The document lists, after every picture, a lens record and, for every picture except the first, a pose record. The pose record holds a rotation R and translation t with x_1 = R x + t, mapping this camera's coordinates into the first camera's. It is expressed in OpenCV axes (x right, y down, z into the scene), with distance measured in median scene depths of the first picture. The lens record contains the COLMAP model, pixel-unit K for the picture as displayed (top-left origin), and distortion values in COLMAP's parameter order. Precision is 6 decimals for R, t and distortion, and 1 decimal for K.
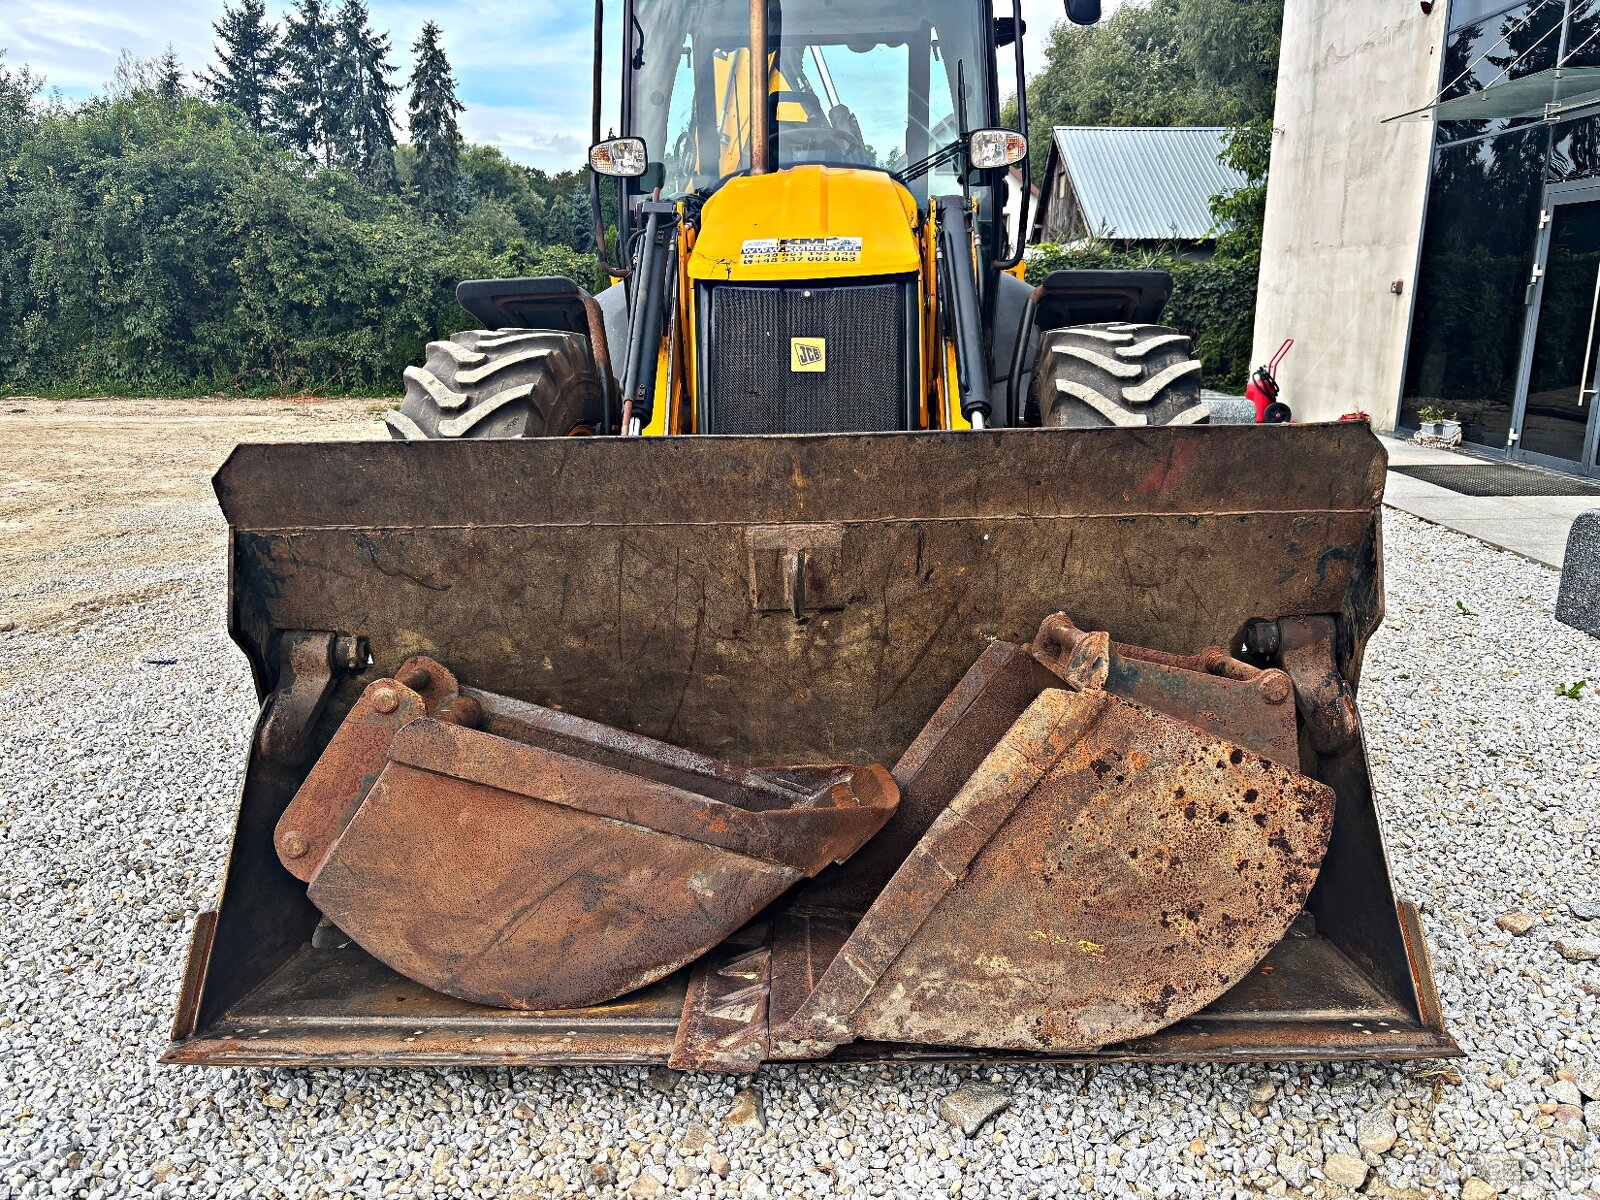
lens RADIAL K [[1202.4, 0, 808.8], [0, 1202.4, 604.2], [0, 0, 1]] dist [0.040621, -0.064015]
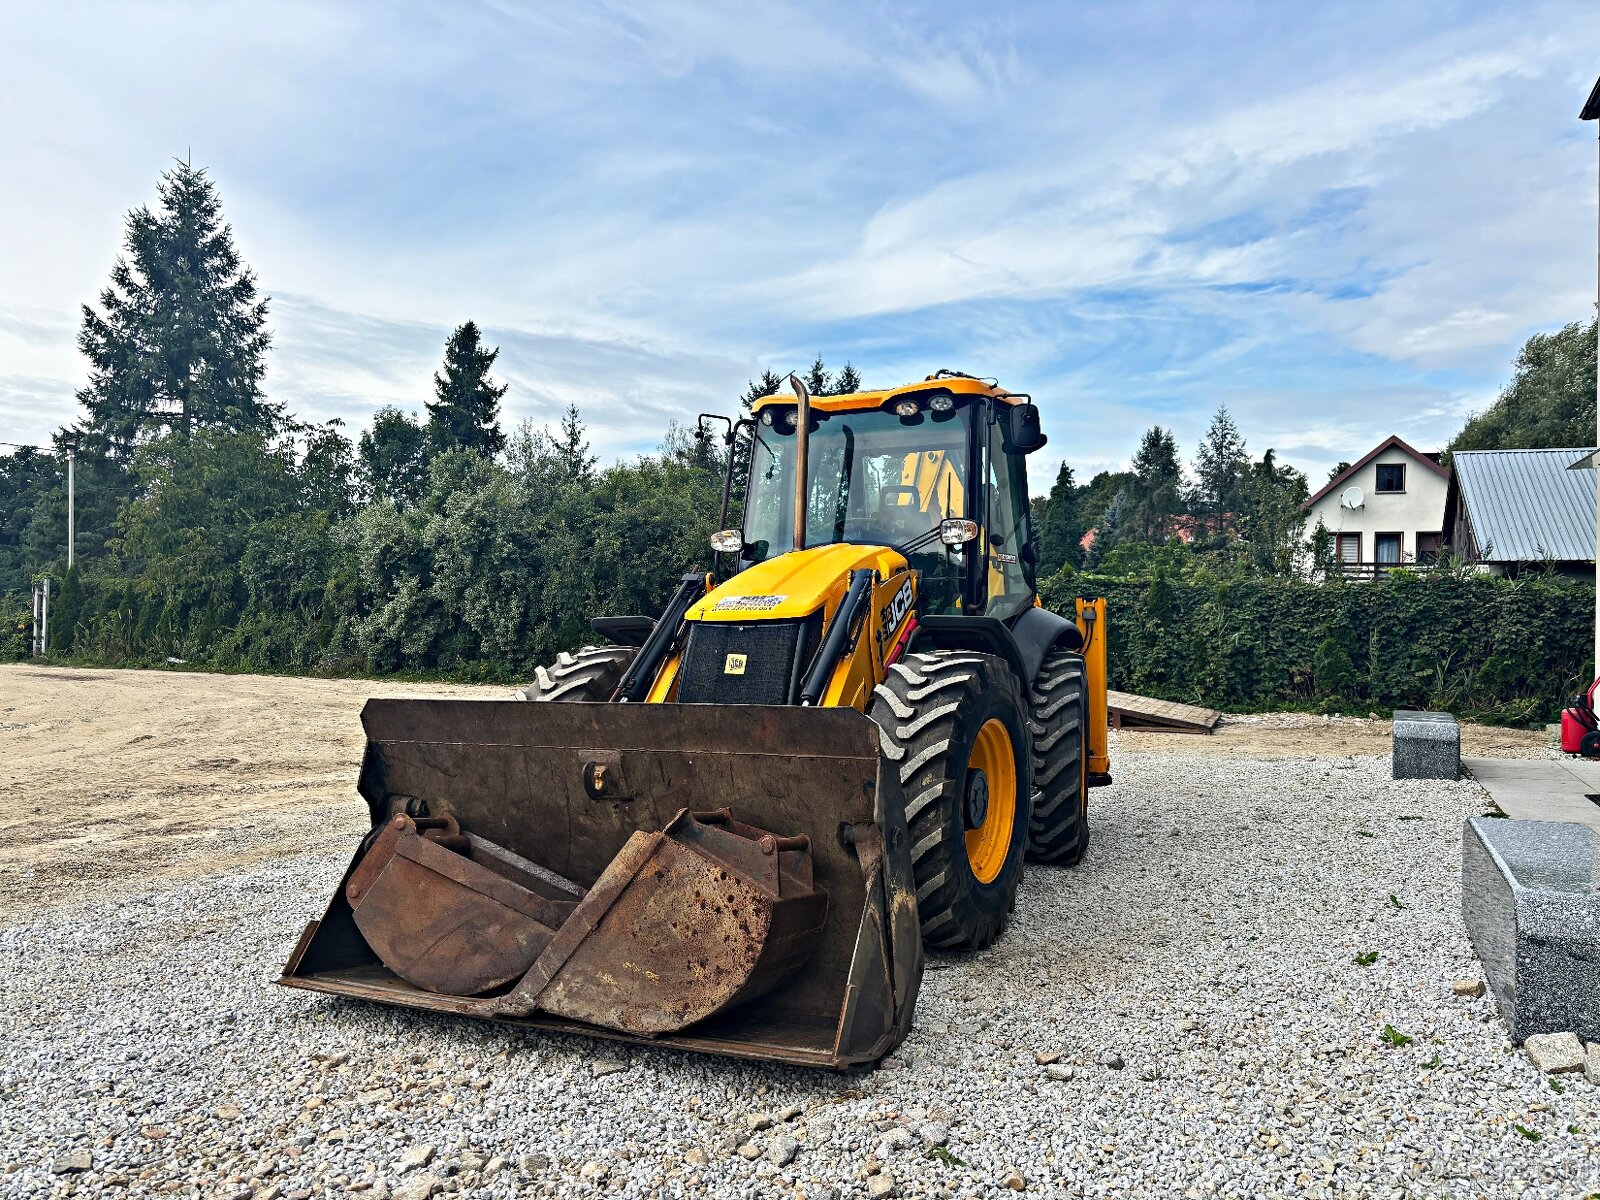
lens RADIAL K [[1210.8, 0, 800.0], [0, 1210.8, 600.0], [0, 0, 1]] dist [0.045156, -0.141494]
pose [[0.918935, 0.000009, -0.394409, 1.075664], [-0.099593, 0.967599, -0.232021, 0.121405], [0.381628, 0.252493, 0.889161, -0.667865]]
